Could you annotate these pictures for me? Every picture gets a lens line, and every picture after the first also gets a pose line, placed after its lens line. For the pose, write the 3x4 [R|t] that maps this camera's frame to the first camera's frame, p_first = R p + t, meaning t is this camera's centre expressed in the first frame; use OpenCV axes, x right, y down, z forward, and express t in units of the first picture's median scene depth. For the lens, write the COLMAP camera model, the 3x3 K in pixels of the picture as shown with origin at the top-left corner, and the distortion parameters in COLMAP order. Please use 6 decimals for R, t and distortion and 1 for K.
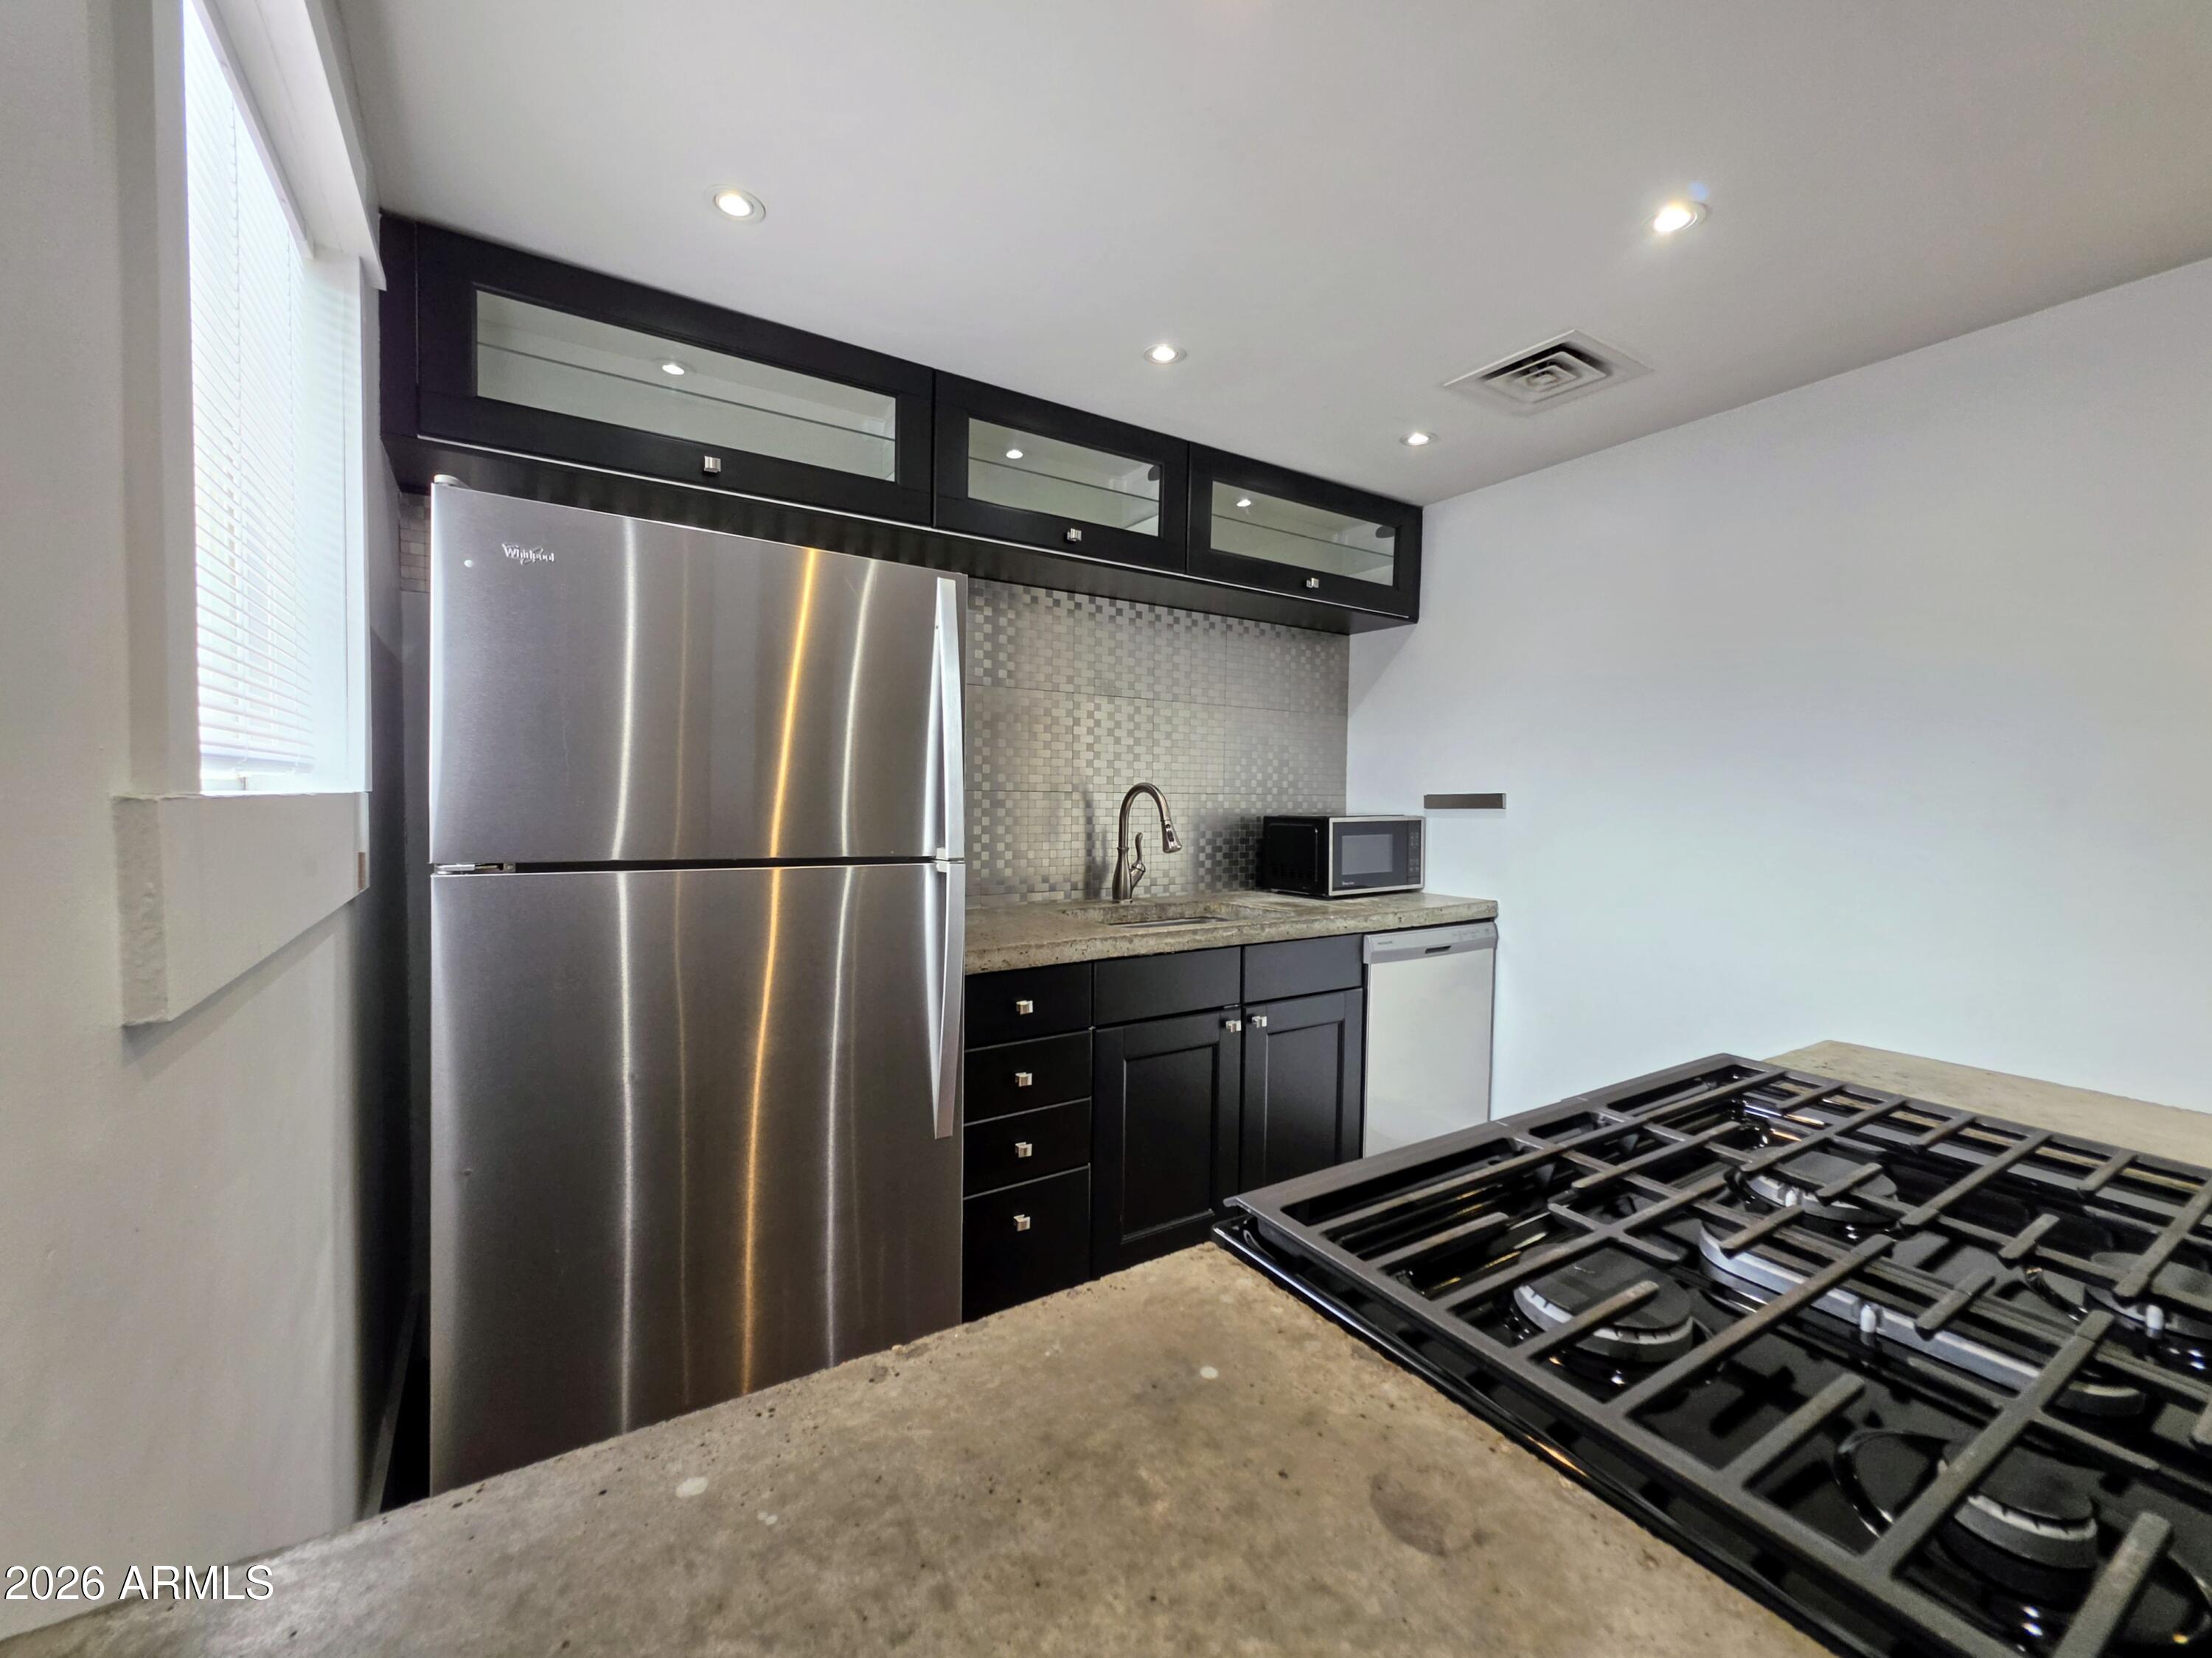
lens RADIAL K [[894.6, 0, 1104.9], [0, 894.6, 821.9], [0, 0, 1]] dist [0.001273, 0.000525]
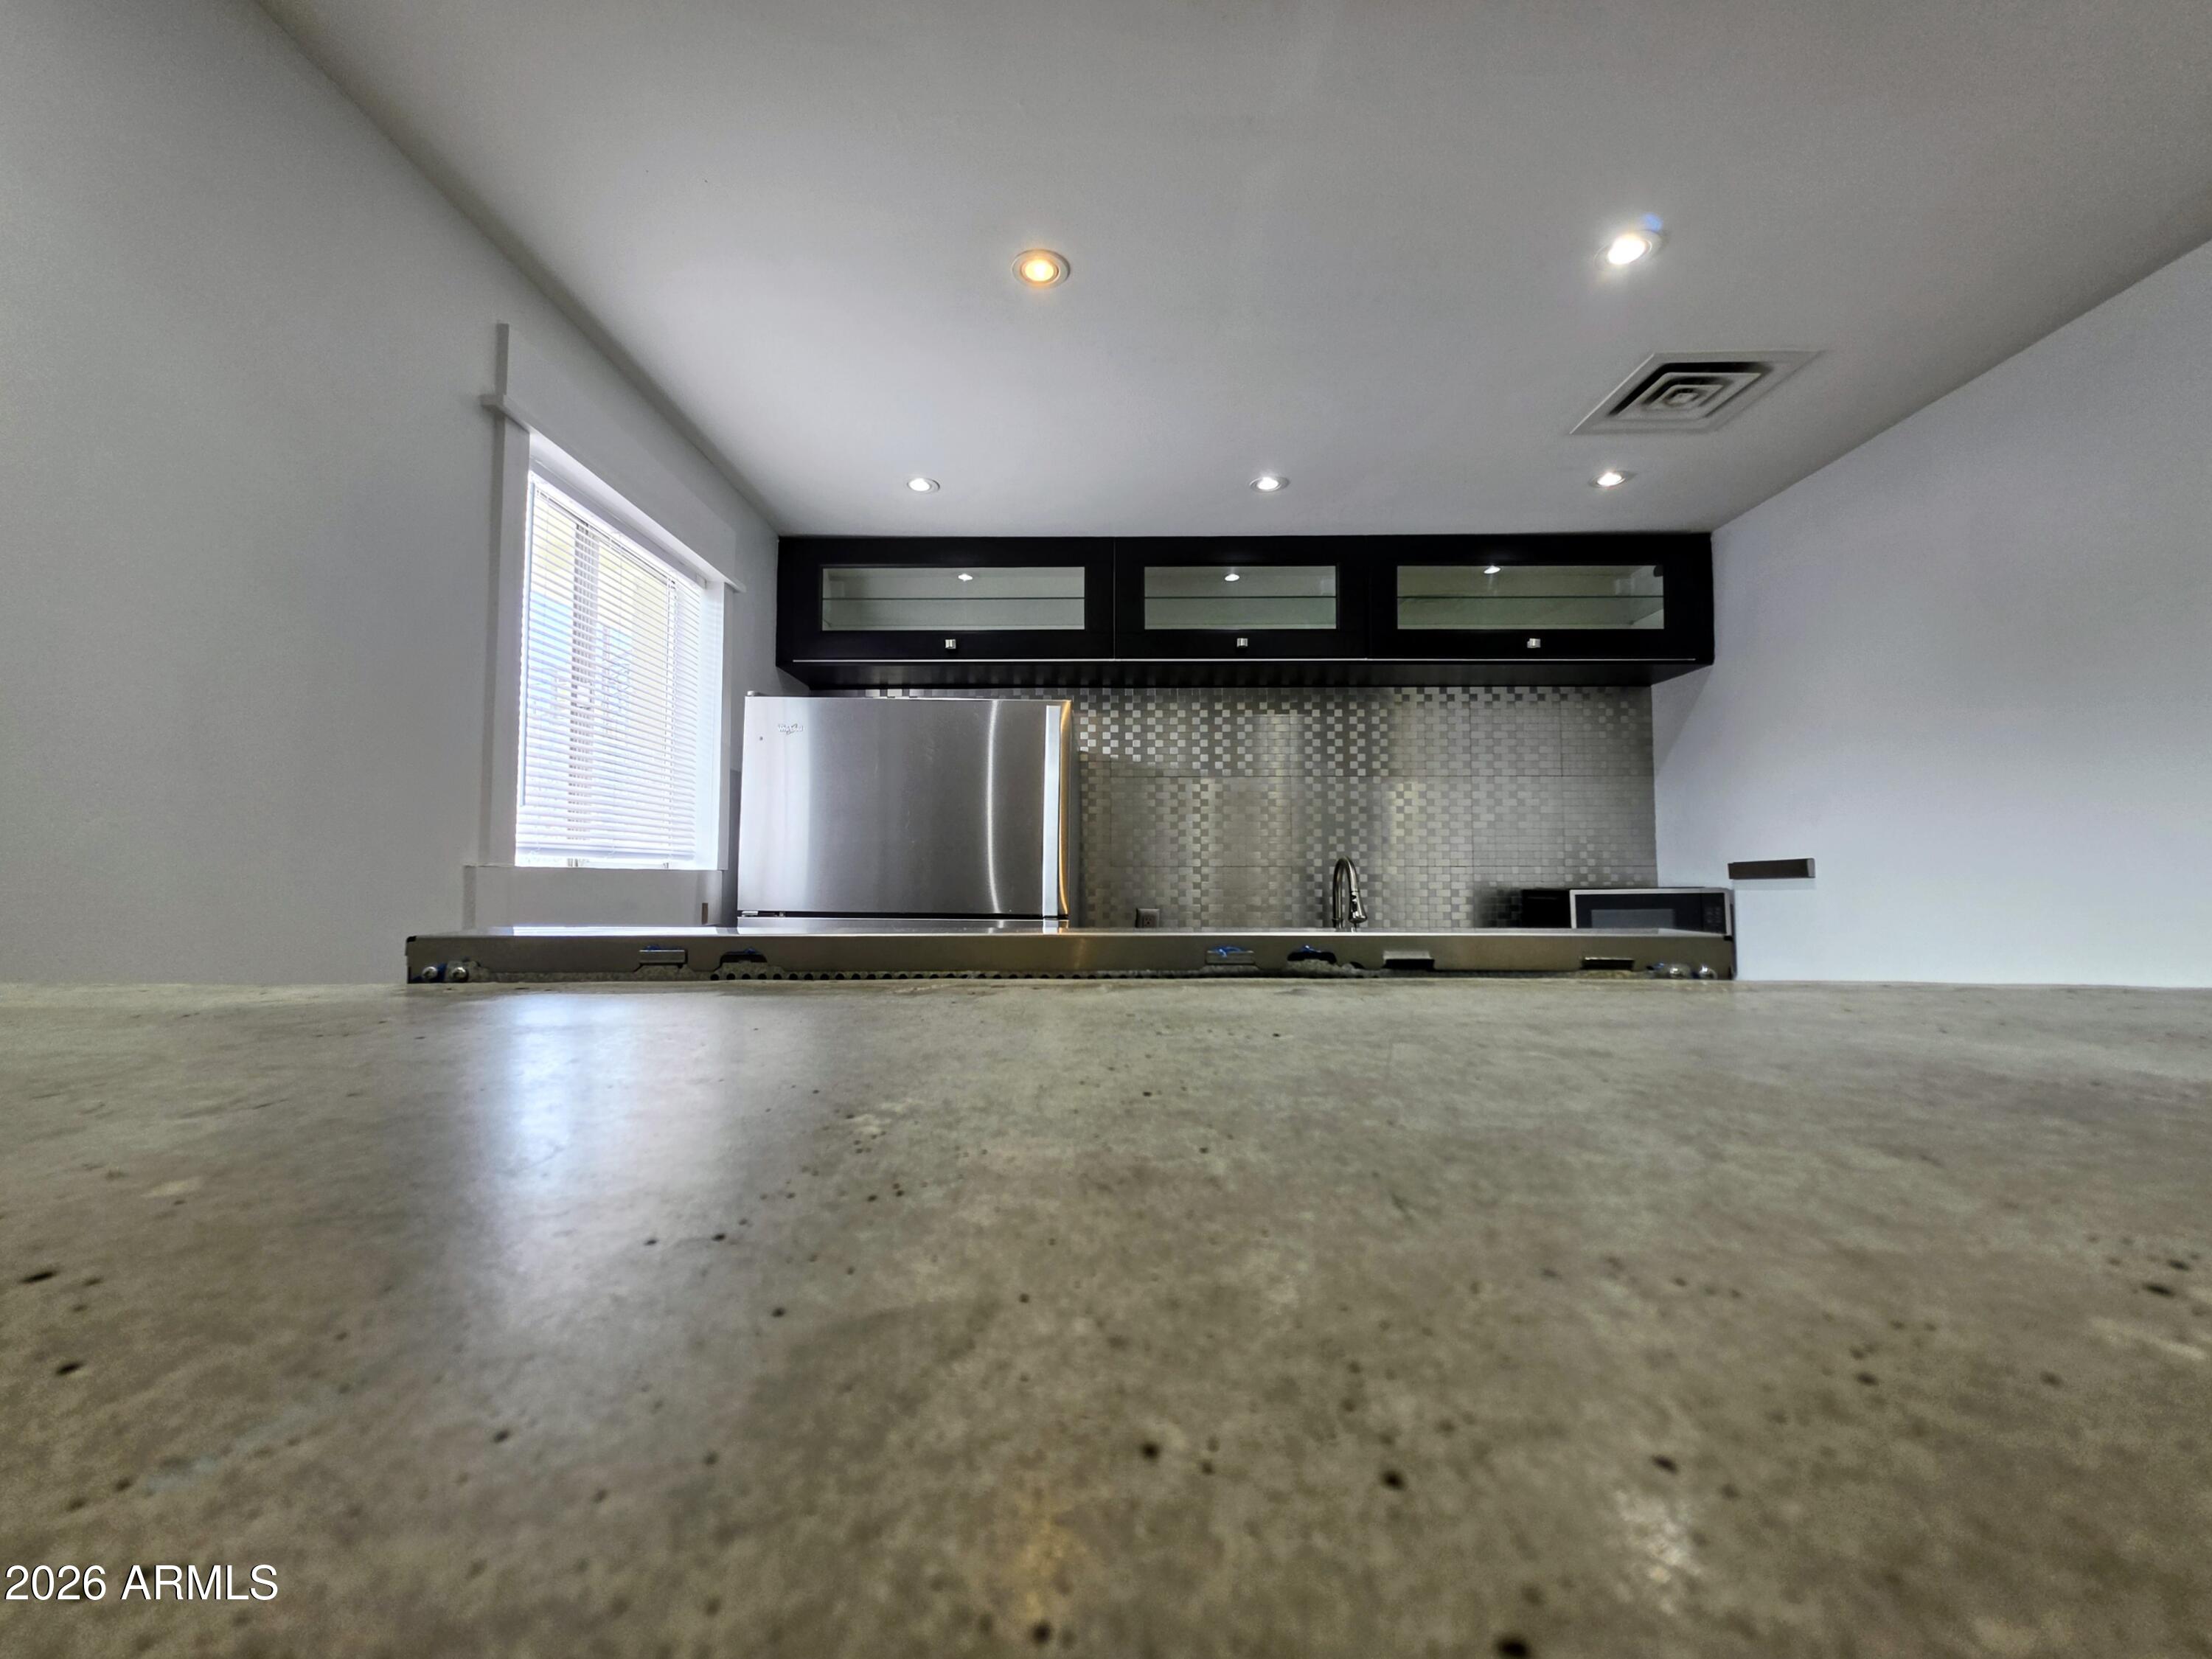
lens RADIAL K [[894.6, 0, 1097.2], [0, 894.6, 830.7], [0, 0, 1]] dist [0.001273, 0.000525]
pose [[0.839016, -0.044155, -0.542312, 0.319013], [-0.004624, 0.996087, -0.088255, 0.017407], [0.544087, 0.076555, 0.835529, -0.034941]]
